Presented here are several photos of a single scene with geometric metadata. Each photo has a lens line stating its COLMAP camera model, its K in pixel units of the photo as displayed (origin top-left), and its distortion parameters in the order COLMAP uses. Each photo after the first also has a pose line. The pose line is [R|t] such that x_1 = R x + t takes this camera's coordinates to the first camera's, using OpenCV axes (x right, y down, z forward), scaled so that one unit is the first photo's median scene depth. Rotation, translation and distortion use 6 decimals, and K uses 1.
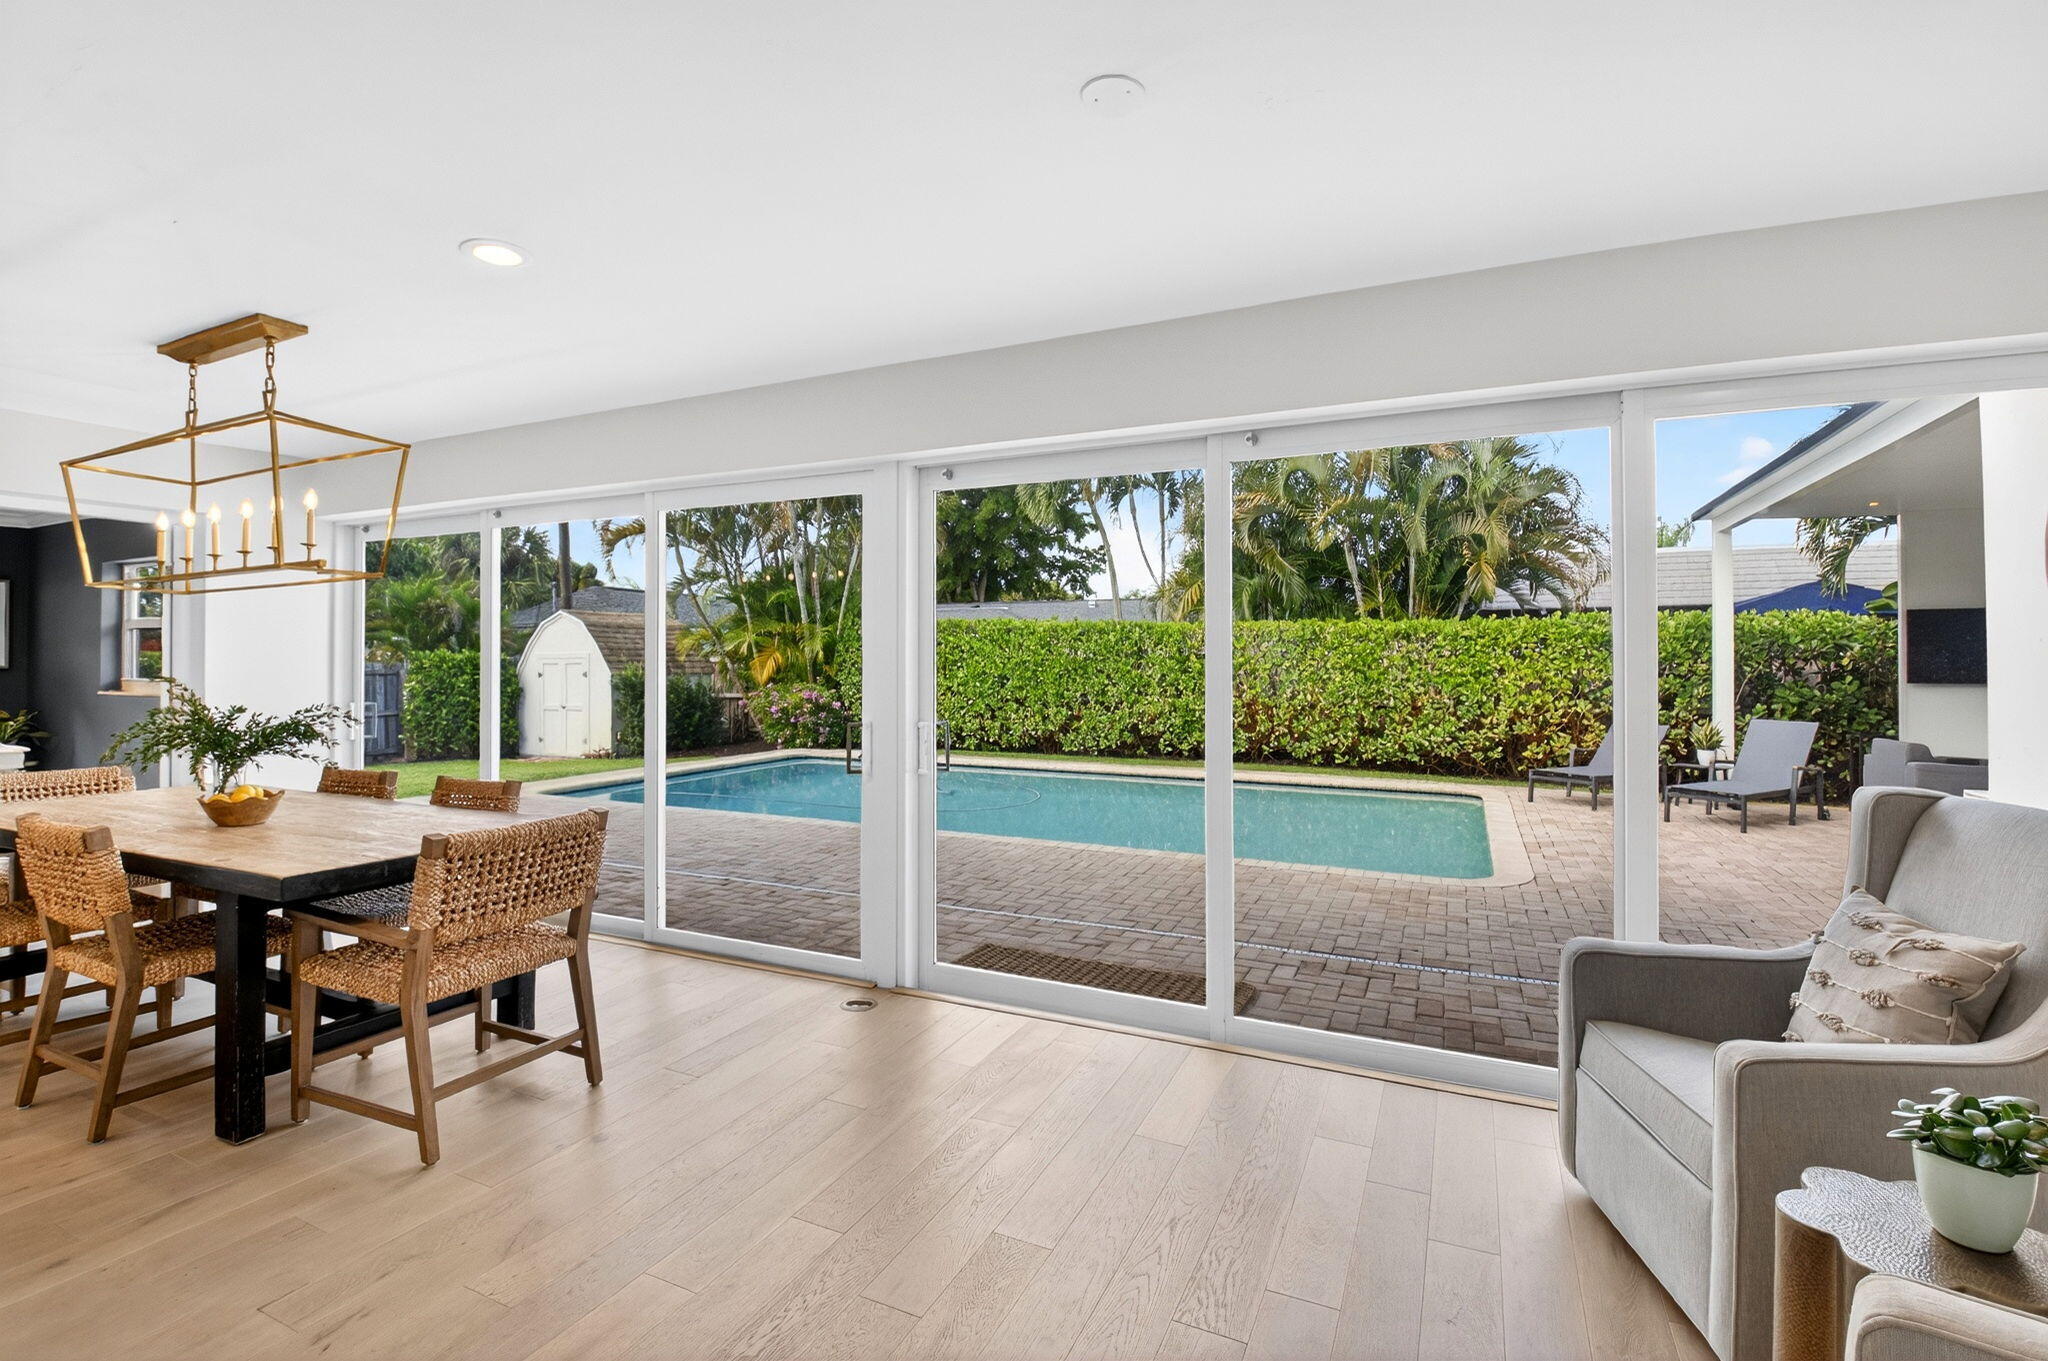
lens RADIAL K [[914.2, 0, 1029.3], [0, 914.2, 645.9], [0, 0, 1]] dist [0.006160, -0.019035]
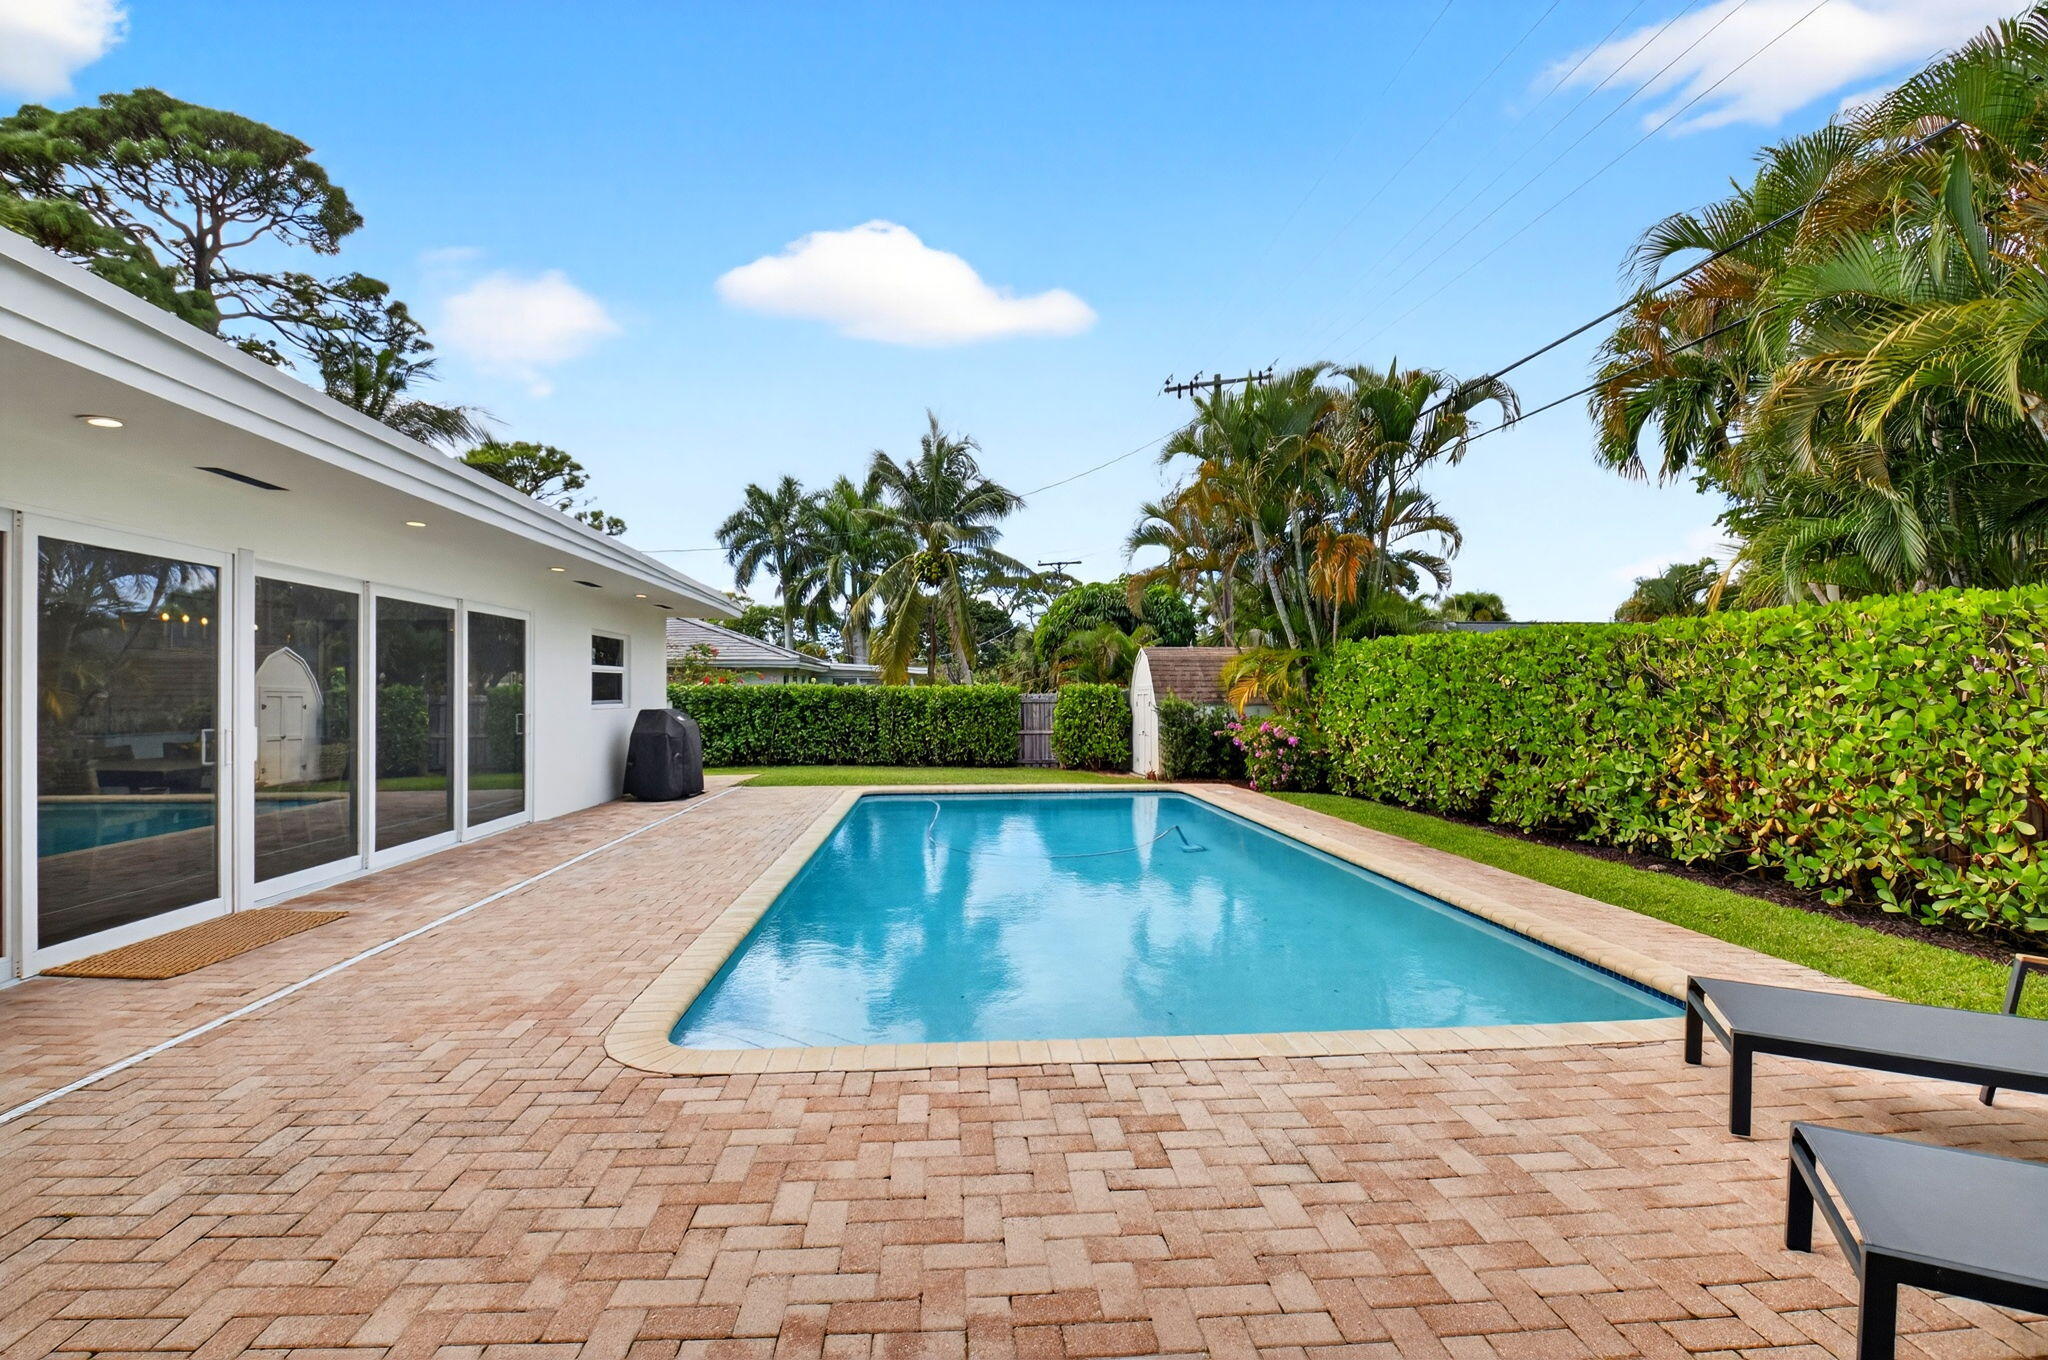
lens RADIAL K [[914.2, 0, 1007.4], [0, 914.2, 687.7], [0, 0, 1]] dist [0.006160, -0.019035]
pose [[0.489011, -0.006520, -0.872253, 0.523303], [0.015713, 0.999876, 0.001336, 0.010730], [0.872136, -0.014359, 0.489052, 0.417518]]
